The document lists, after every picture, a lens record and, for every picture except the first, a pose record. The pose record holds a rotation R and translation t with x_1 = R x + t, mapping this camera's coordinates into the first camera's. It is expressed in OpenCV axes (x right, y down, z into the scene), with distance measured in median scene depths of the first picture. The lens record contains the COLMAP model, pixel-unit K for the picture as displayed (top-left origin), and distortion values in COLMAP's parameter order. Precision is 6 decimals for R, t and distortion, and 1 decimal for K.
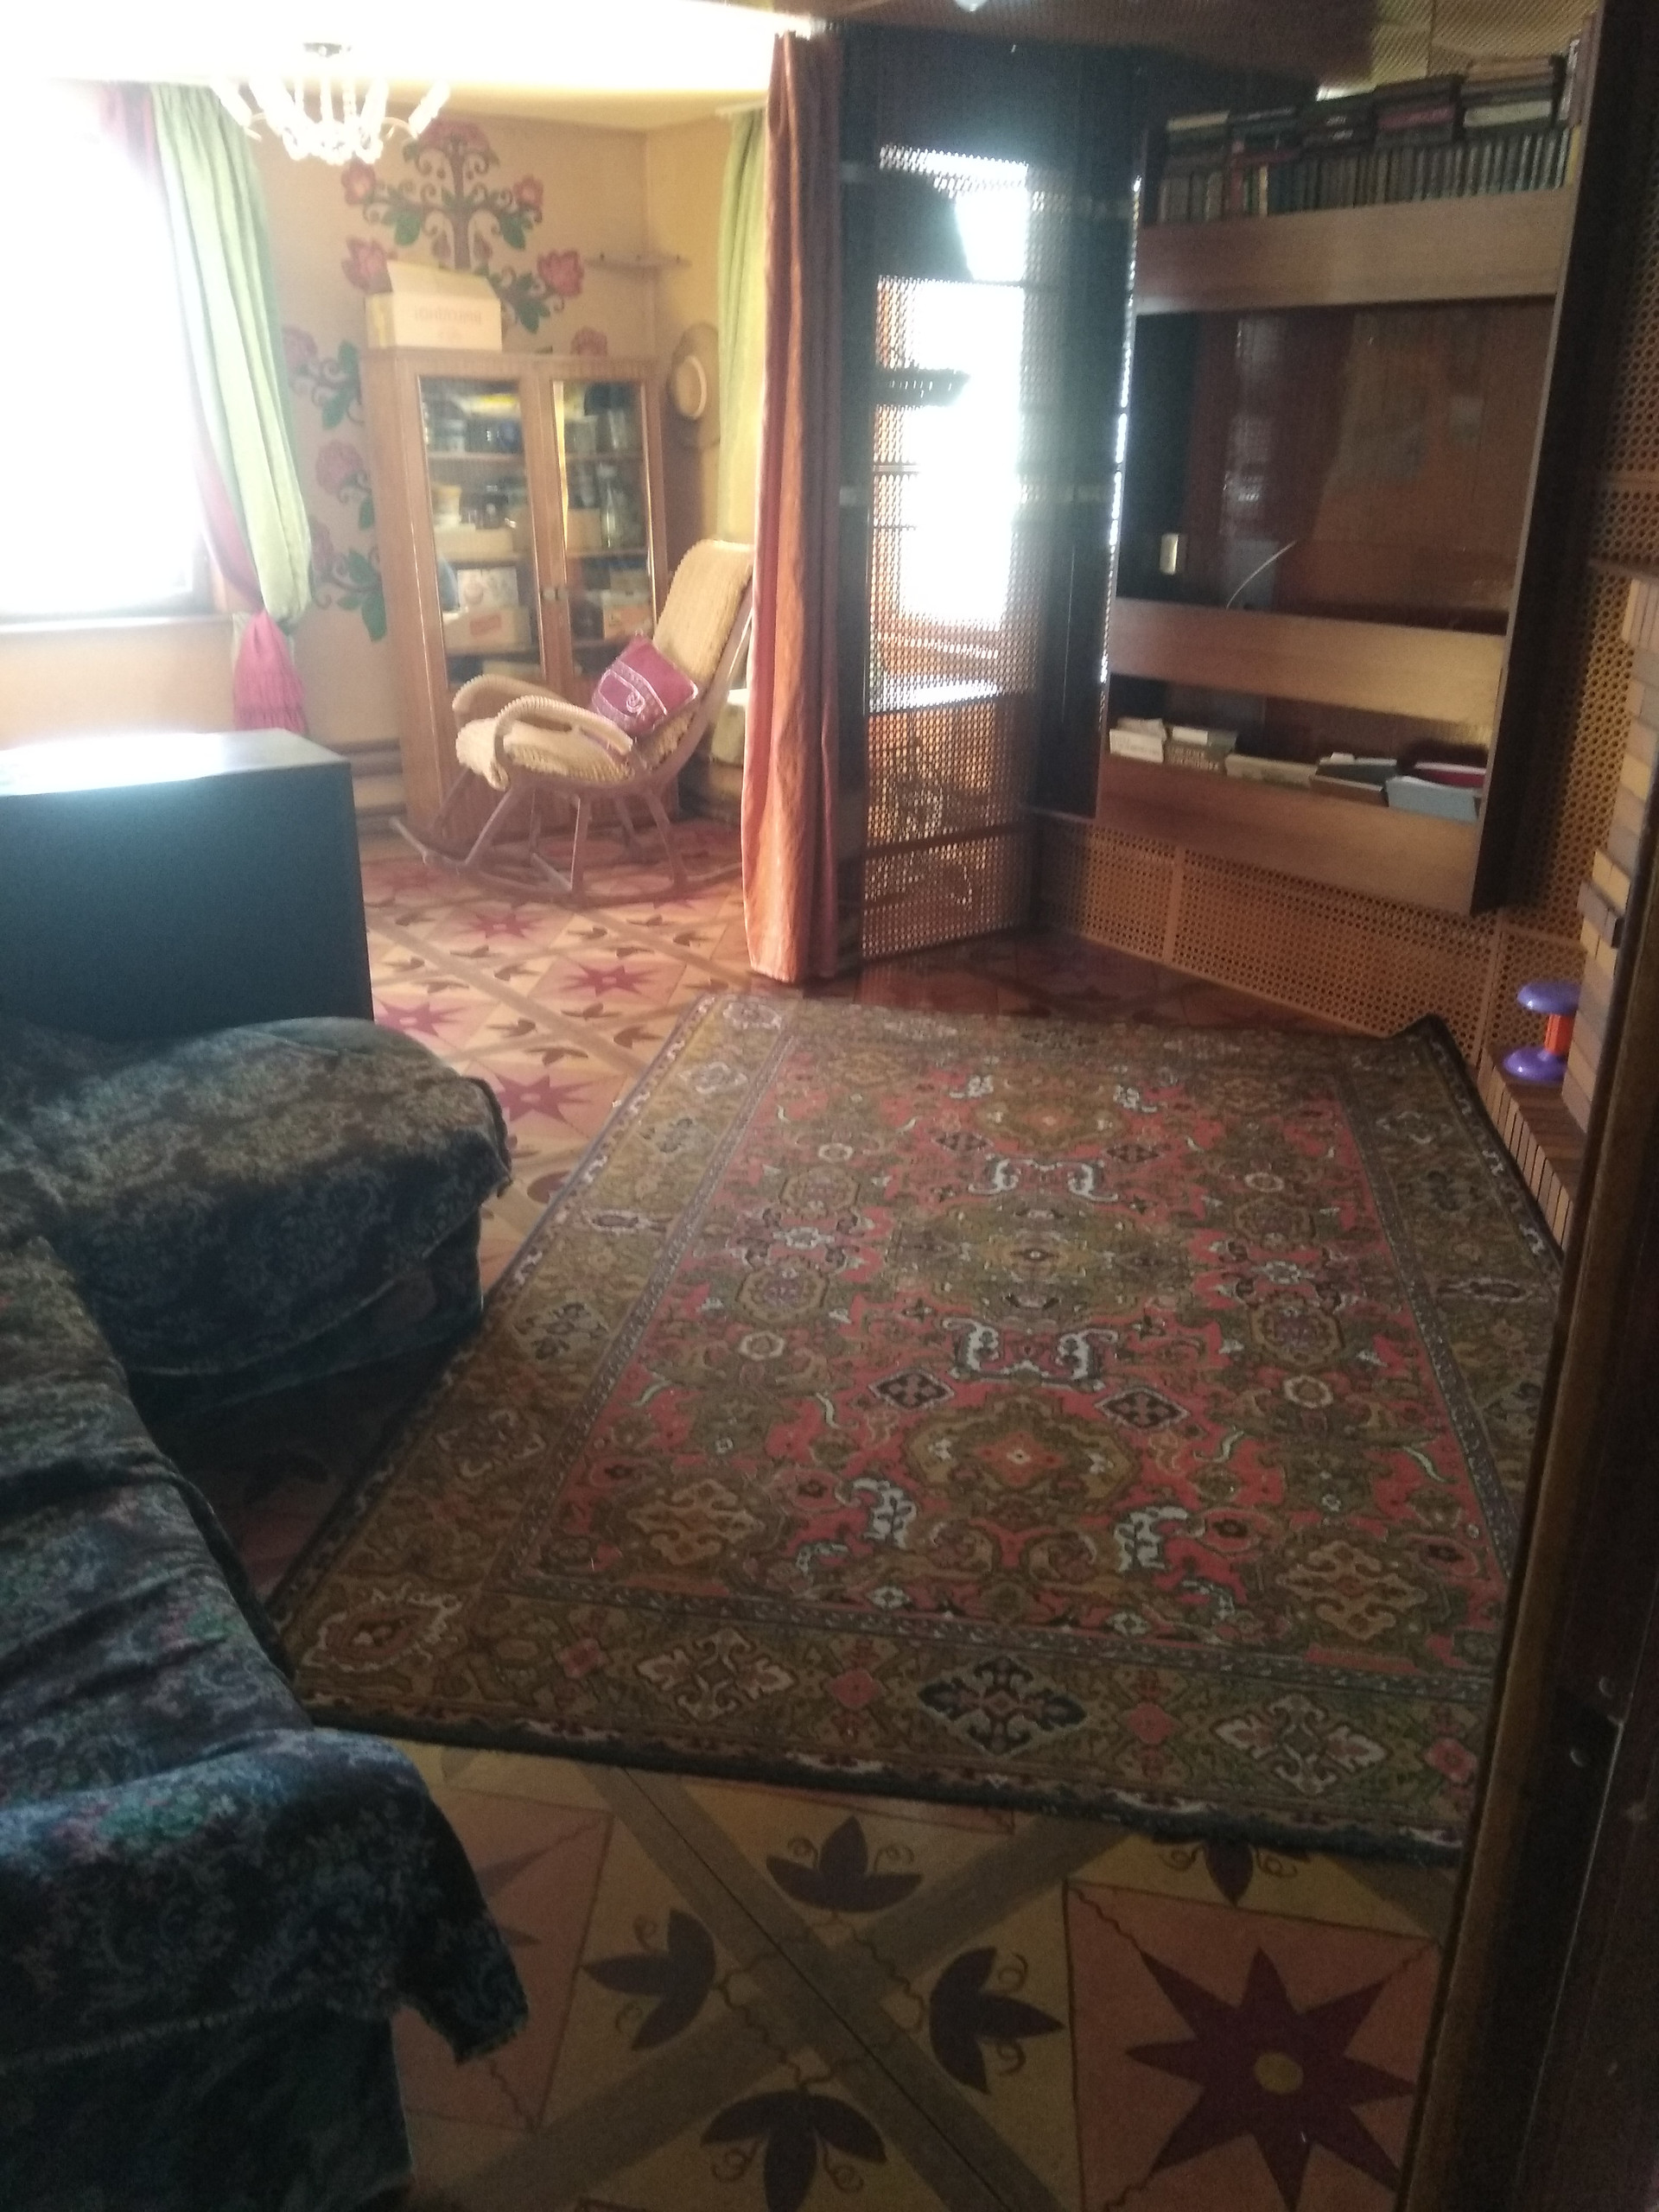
lens RADIAL K [[1645.0, 0, 796.0], [0, 1645.0, 1055.6], [0, 0, 1]] dist [0.081278, -0.098824]
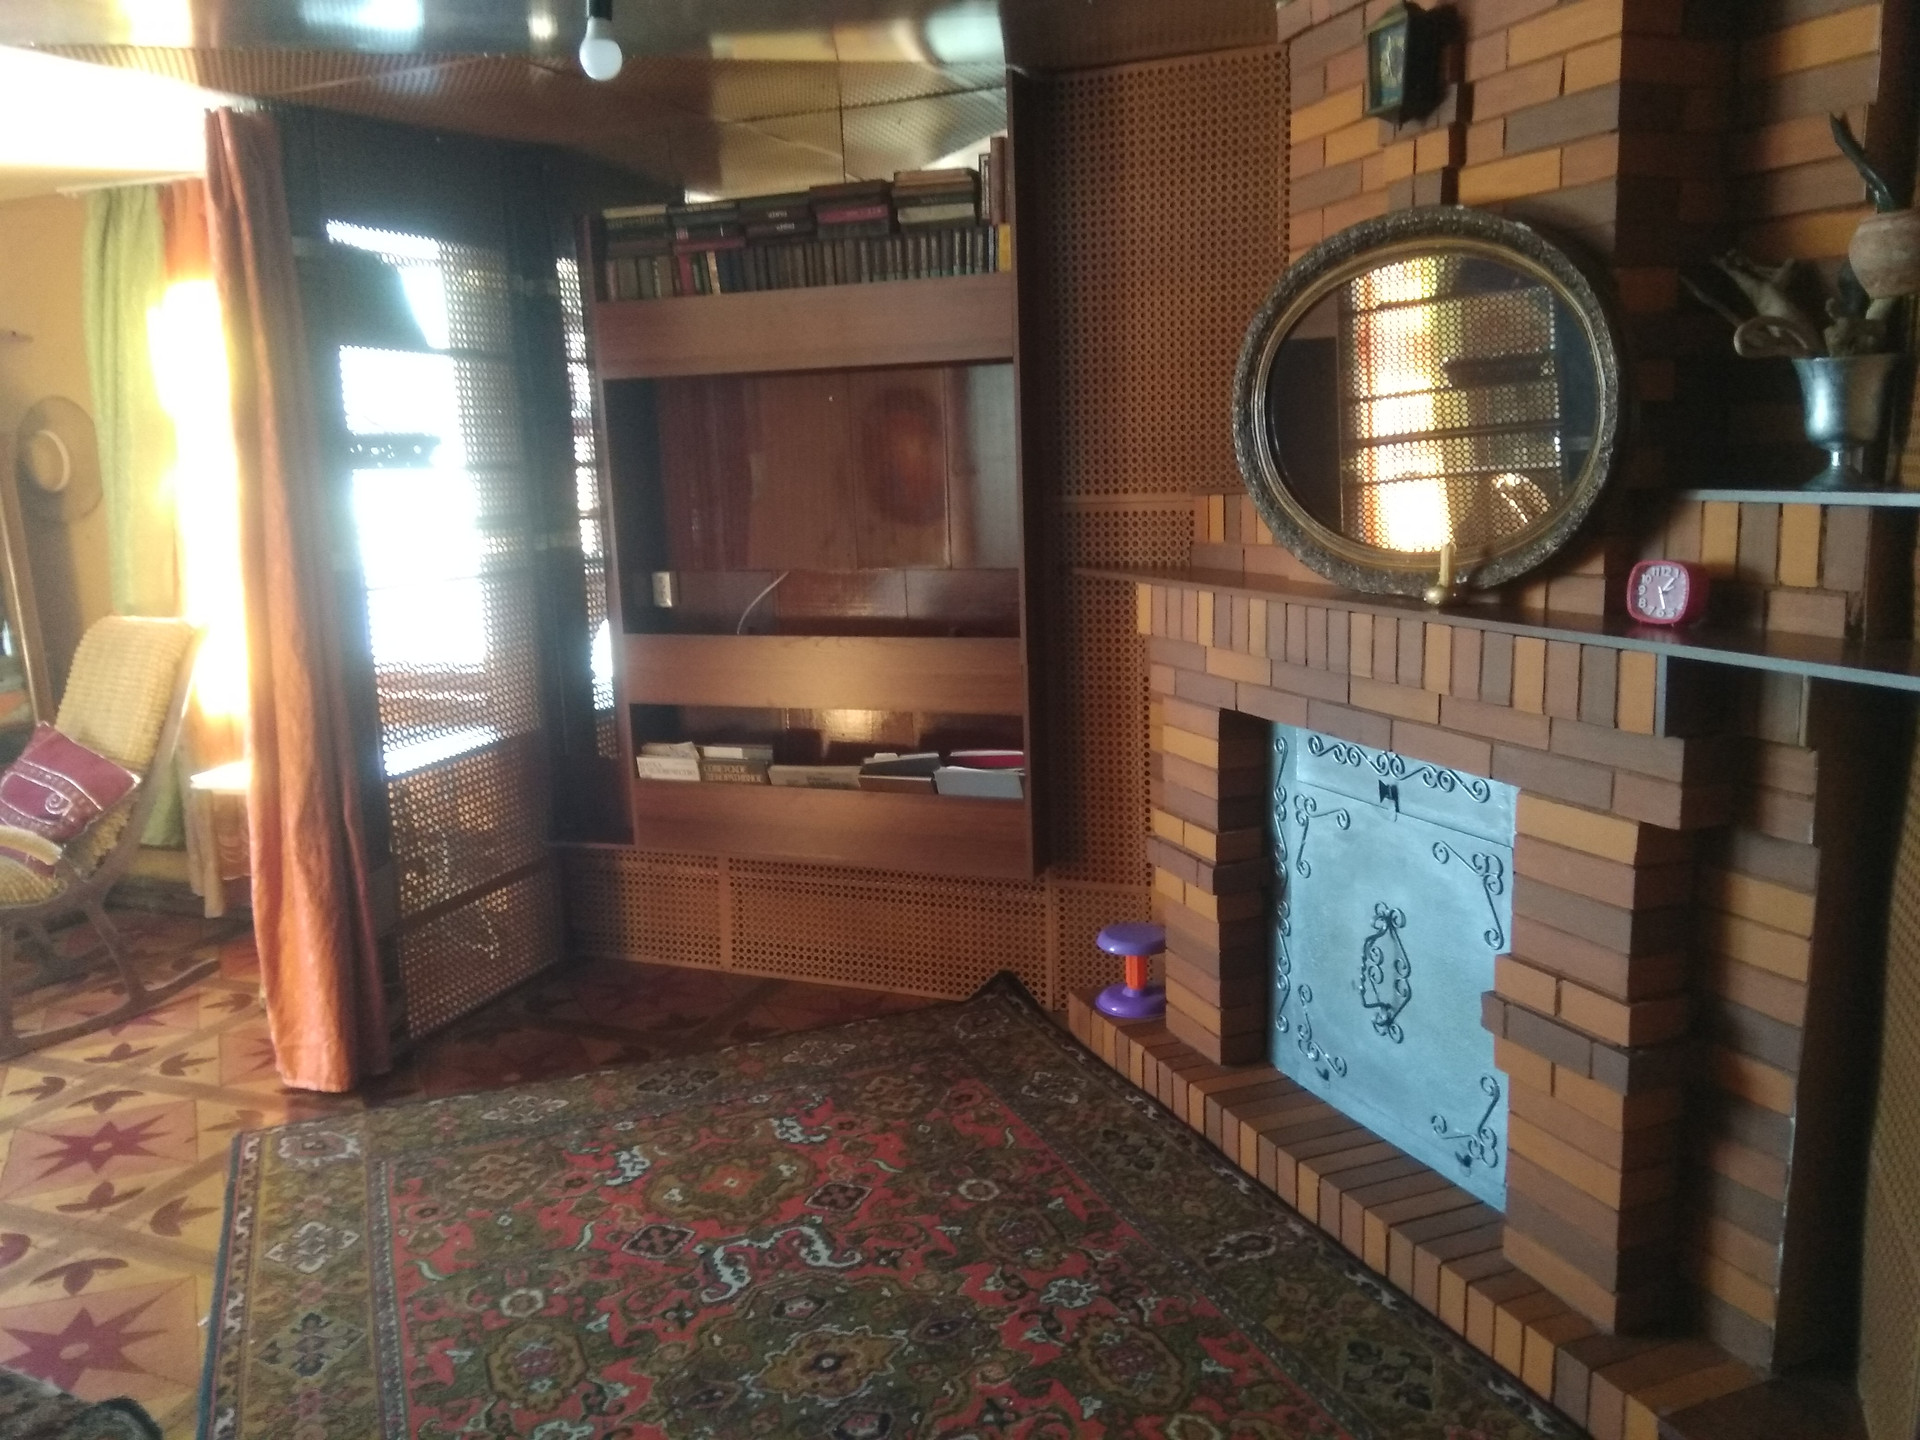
lens RADIAL K [[1468.7, 0, 951.0], [0, 1468.7, 711.6], [0, 0, 1]] dist [0.117912, -0.192606]
pose [[0.856622, -0.131883, 0.498804, -0.110854], [0.227309, 0.964365, -0.135392, -0.067717], [-0.463173, 0.229362, 0.856075, 0.150898]]
